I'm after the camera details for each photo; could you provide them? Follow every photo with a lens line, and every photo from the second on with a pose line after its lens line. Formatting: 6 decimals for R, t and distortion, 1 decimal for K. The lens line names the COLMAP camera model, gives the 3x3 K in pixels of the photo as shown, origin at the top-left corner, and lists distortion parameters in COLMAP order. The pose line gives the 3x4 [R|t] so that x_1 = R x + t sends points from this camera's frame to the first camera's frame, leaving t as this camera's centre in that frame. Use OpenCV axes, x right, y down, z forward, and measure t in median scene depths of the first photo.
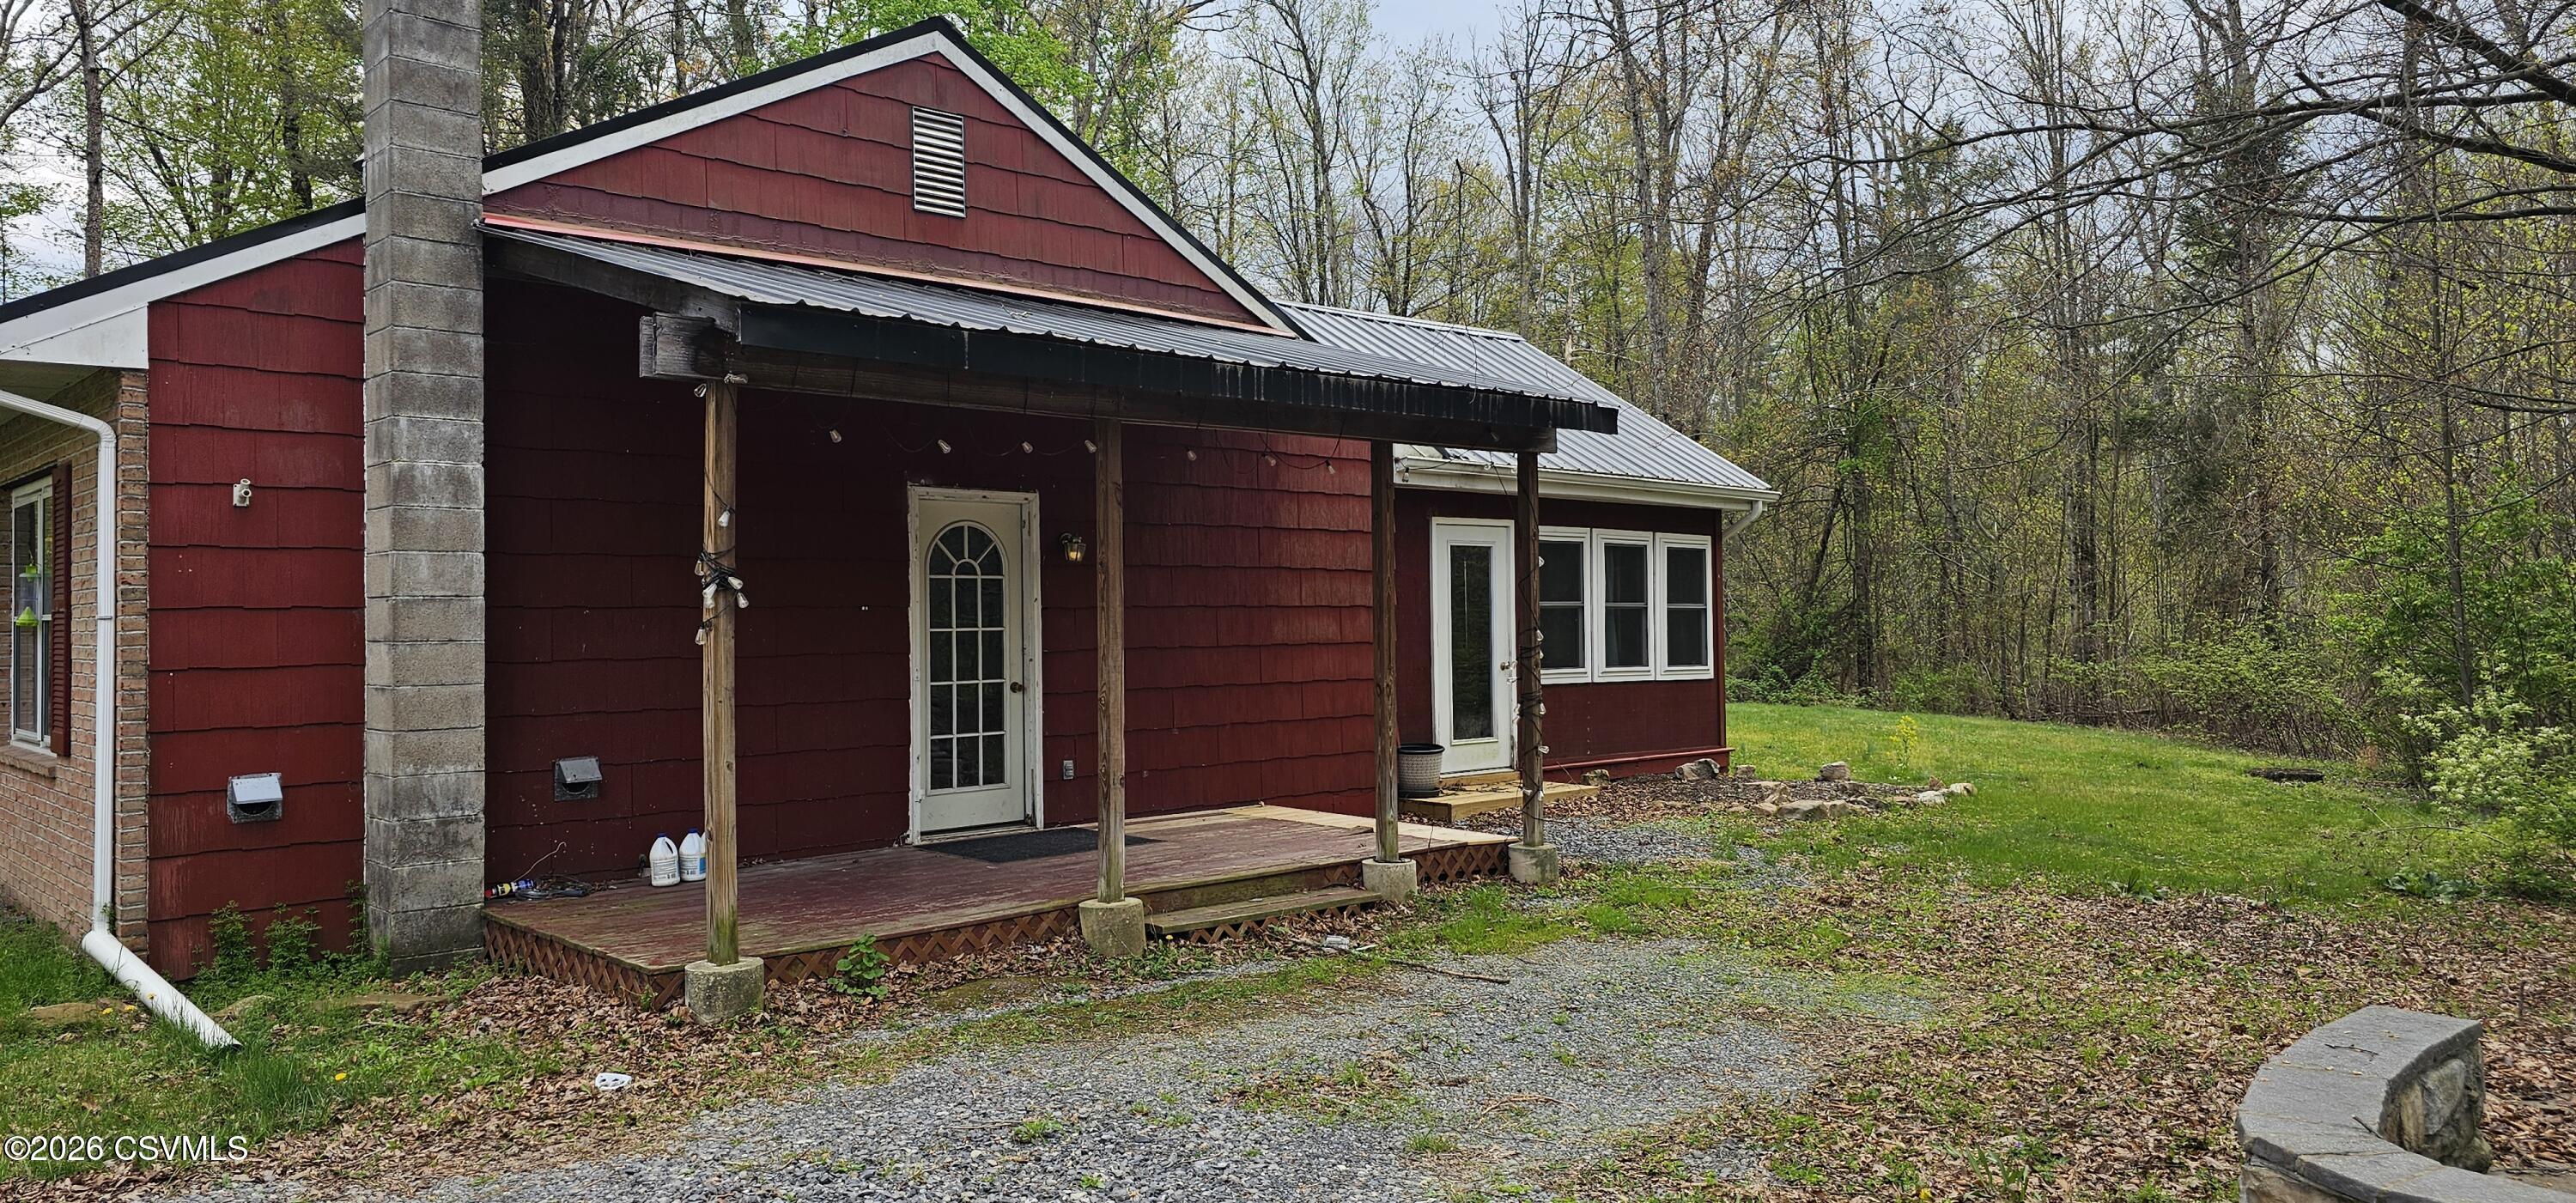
lens RADIAL K [[1744.0, 0, 1308.0], [0, 1744.0, 588.3], [0, 0, 1]] dist [0.072495, -0.059902]
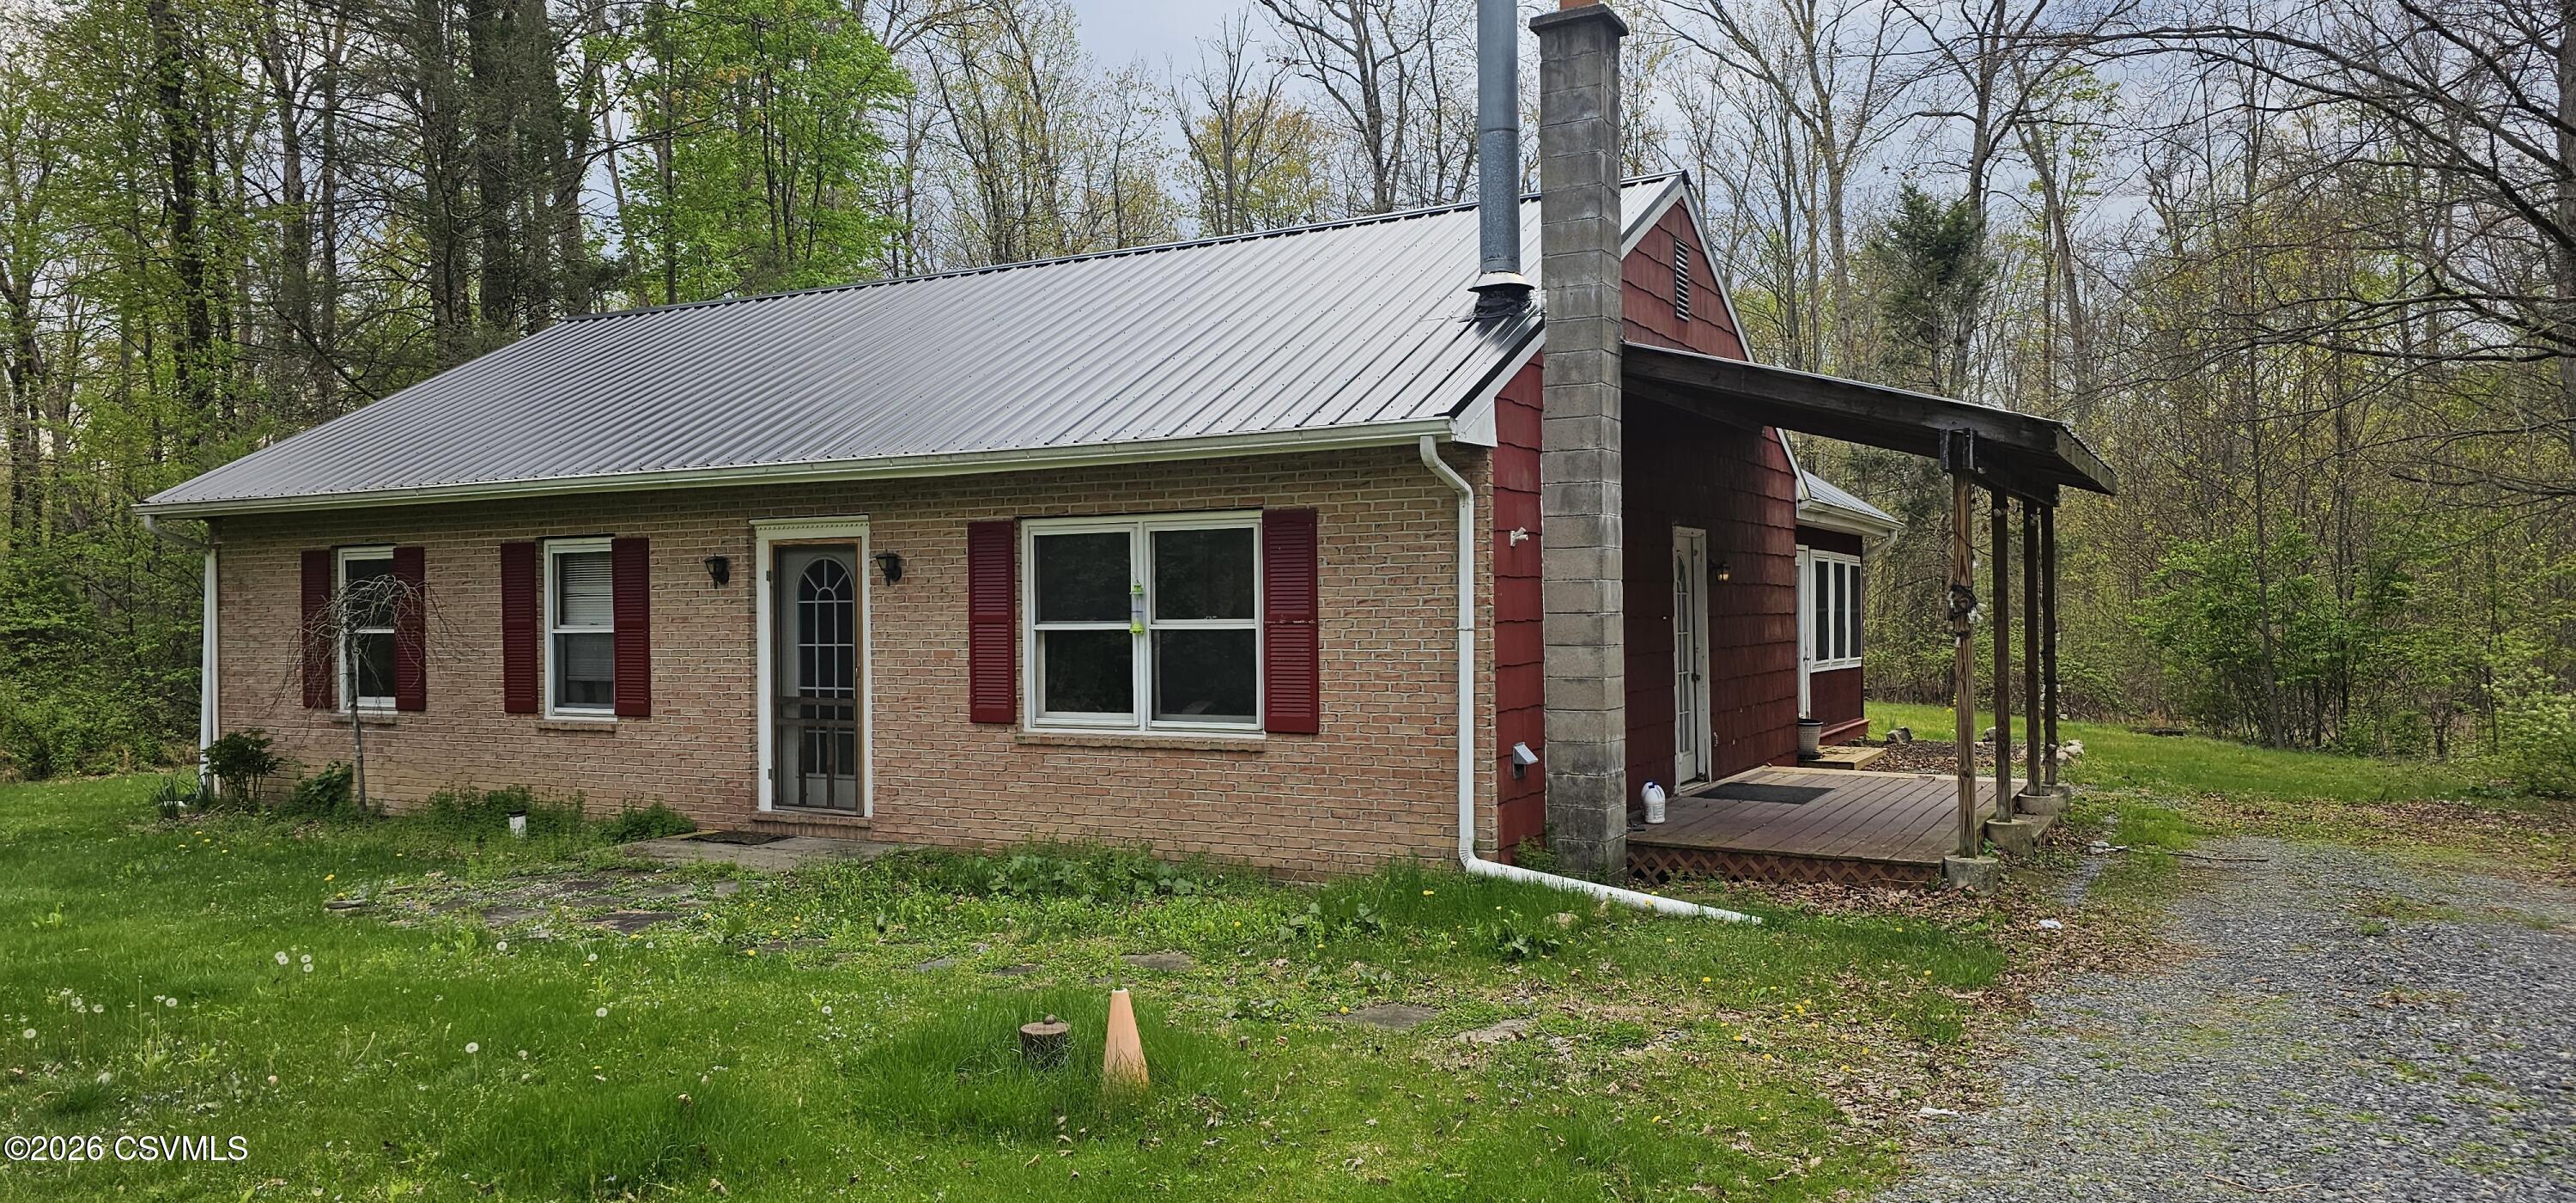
lens RADIAL K [[1744.0, 0, 1258.3], [0, 1744.0, 601.7], [0, 0, 1]] dist [0.072495, -0.059902]
pose [[0.958232, 0.003022, 0.285974, -0.563996], [-0.006650, 0.999909, 0.011716, -0.007200], [-0.285913, -0.013129, 0.958166, -0.117763]]
